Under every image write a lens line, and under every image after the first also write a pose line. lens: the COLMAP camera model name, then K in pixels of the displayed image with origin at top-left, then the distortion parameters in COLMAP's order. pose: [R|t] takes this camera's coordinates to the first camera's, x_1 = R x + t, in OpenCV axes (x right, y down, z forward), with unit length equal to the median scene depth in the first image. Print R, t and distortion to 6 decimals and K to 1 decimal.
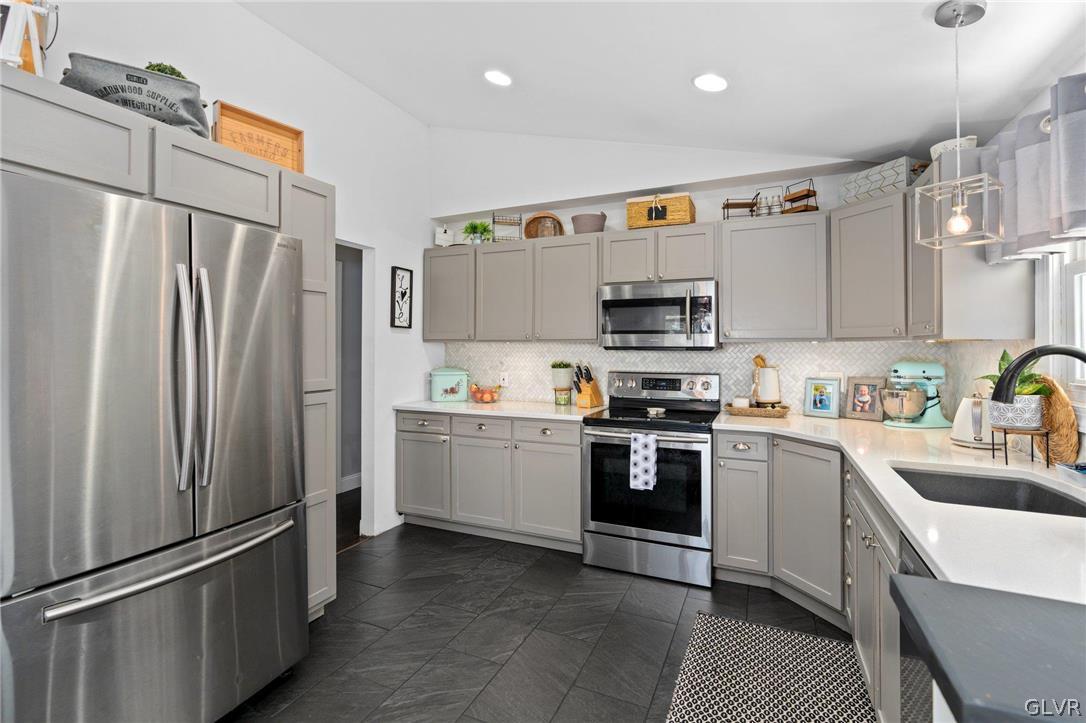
lens RADIAL K [[494.8, 0, 534.9], [0, 494.8, 341.8], [0, 0, 1]] dist [-0.009264, 0.002559]
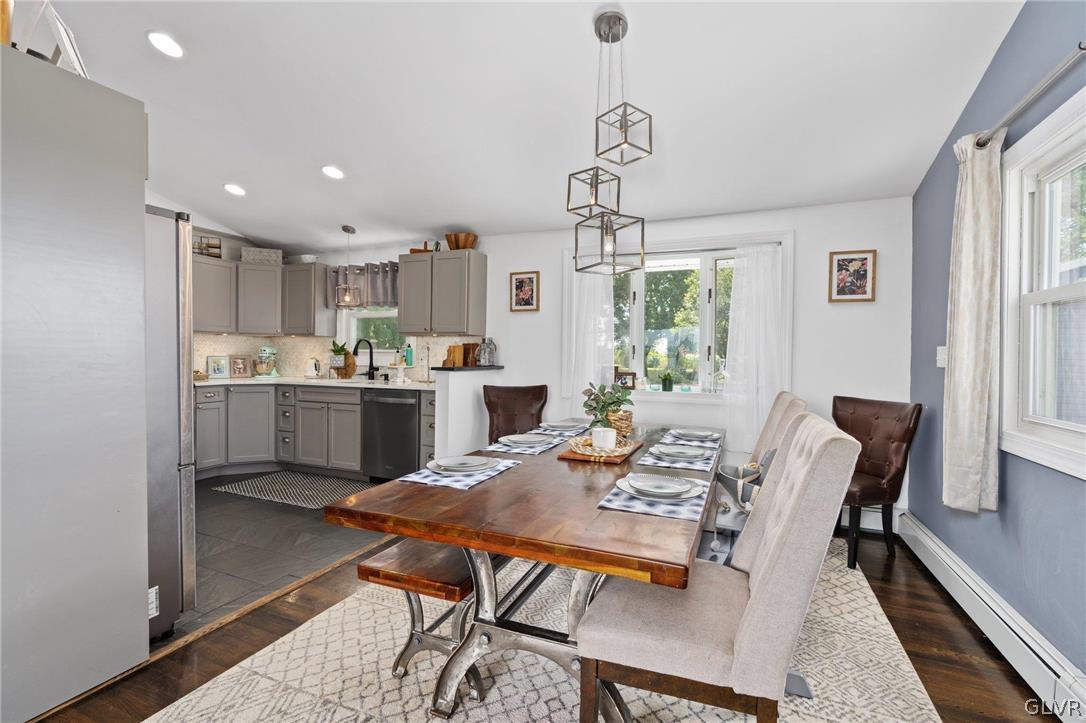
lens RADIAL K [[494.8, 0, 546.6], [0, 494.8, 361.7], [0, 0, 1]] dist [-0.009264, 0.002559]
pose [[-0.035271, -0.013449, 0.999287, -1.152290], [-0.024712, 0.999615, 0.012581, 0.044460], [-0.999072, -0.024251, -0.035590, -0.074025]]
